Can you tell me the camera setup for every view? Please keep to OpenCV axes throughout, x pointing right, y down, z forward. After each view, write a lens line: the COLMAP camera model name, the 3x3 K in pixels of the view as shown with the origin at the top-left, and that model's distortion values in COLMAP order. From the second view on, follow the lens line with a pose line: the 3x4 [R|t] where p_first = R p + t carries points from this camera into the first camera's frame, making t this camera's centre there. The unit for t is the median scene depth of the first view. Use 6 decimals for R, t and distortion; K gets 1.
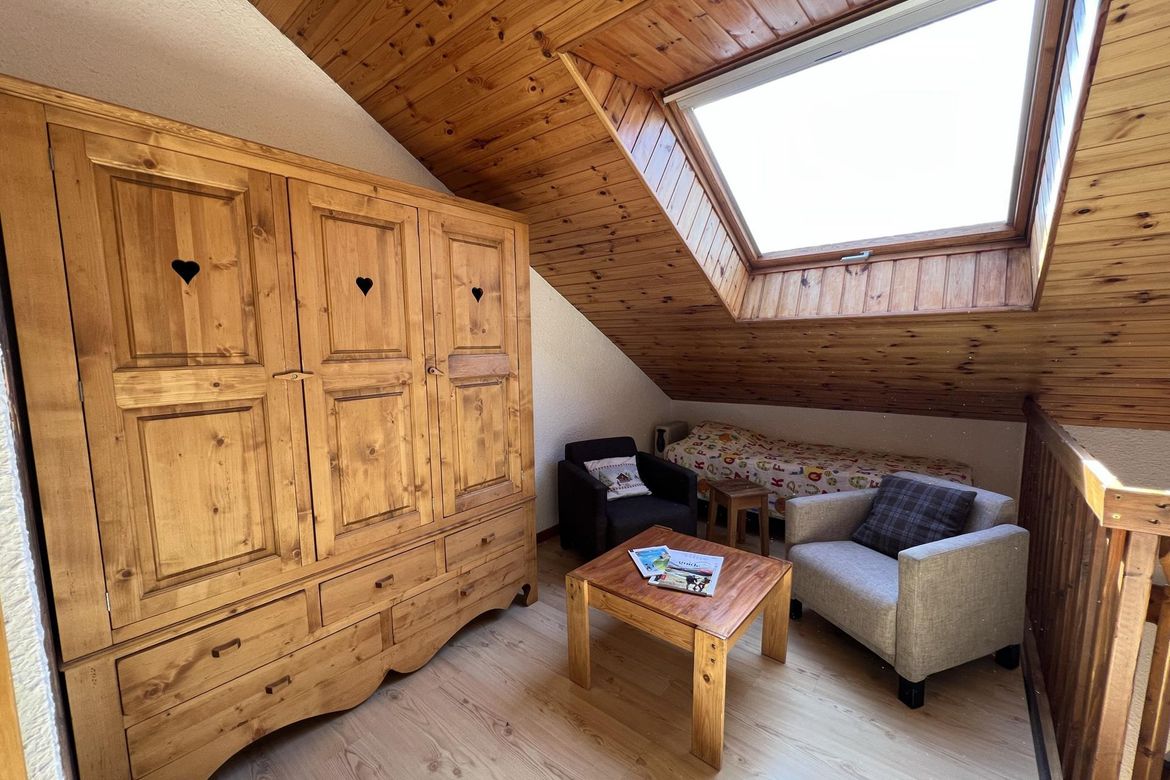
lens RADIAL K [[468.6, 0, 584.6], [0, 468.6, 394.0], [0, 0, 1]] dist [-0.001763, 0.000114]
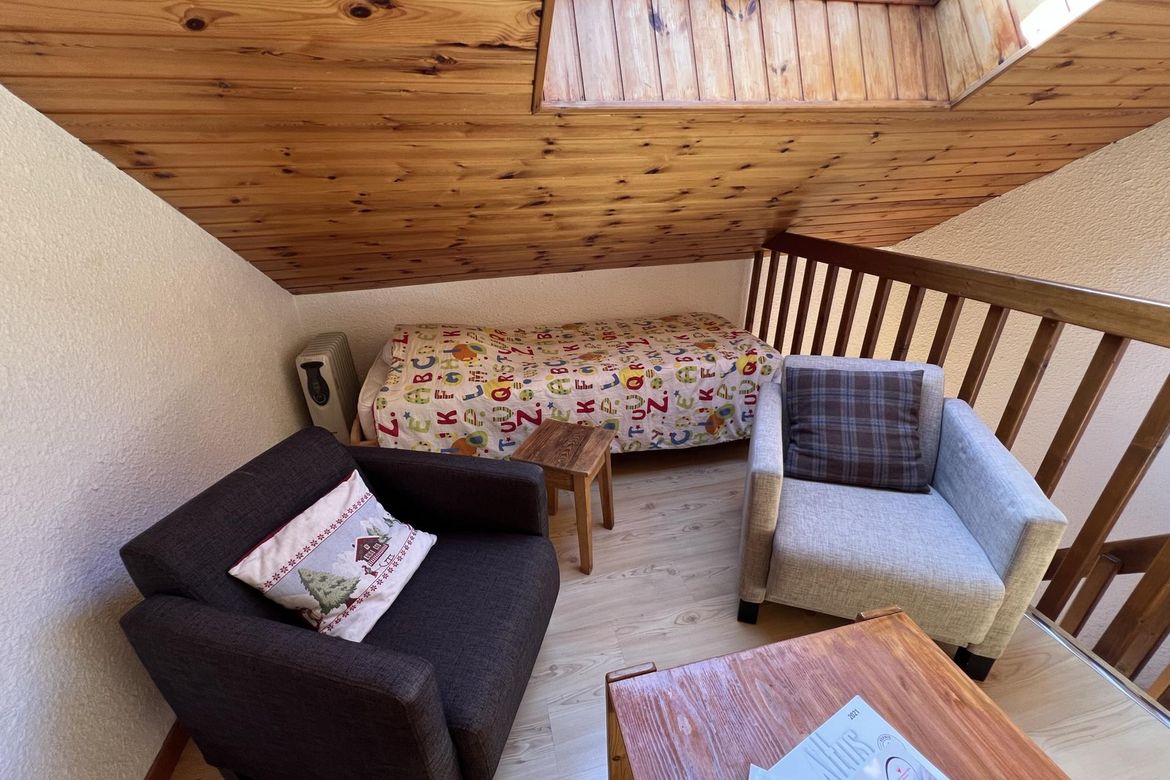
lens RADIAL K [[468.6, 0, 584.6], [0, 468.6, 394.0], [0, 0, 1]] dist [-0.001763, 0.000114]
pose [[0.601140, -0.344765, 0.720950, -0.043376], [0.102784, 0.928015, 0.358083, -0.056135], [-0.792507, -0.141156, 0.593303, 0.625877]]
